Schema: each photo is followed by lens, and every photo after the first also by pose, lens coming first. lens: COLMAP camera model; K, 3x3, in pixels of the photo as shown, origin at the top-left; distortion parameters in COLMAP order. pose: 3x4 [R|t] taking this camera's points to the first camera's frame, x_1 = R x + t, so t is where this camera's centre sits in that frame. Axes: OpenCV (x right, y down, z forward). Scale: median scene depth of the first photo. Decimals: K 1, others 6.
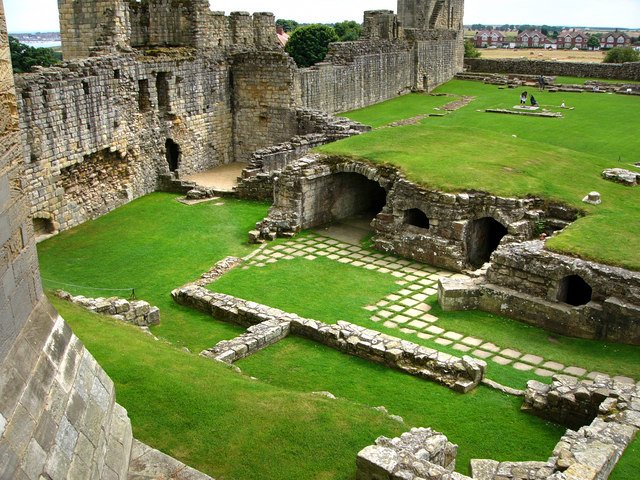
lens RADIAL K [[661.2, 0, 320.0], [0, 661.2, 240.0], [0, 0, 1]] dist [-0.224200, 0.222948]
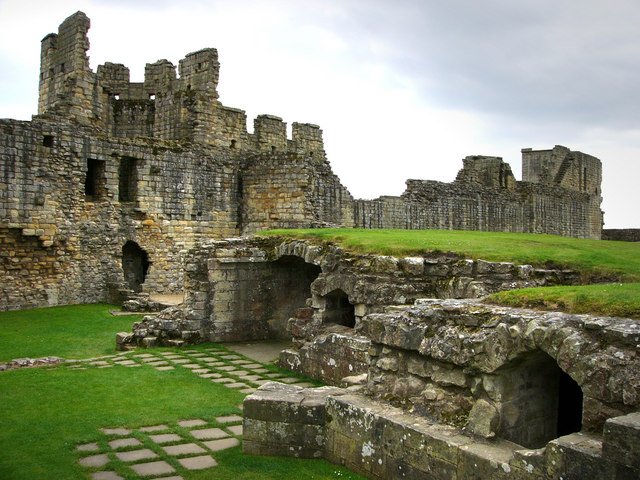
lens RADIAL K [[661.2, 0, 320.0], [0, 661.2, 240.0], [0, 0, 1]] dist [-0.224200, 0.222948]
pose [[0.966528, 0.019776, -0.255798, 0.203701], [-0.098349, 0.949420, -0.298211, 0.059045], [0.236962, 0.313387, 0.919586, 0.357954]]
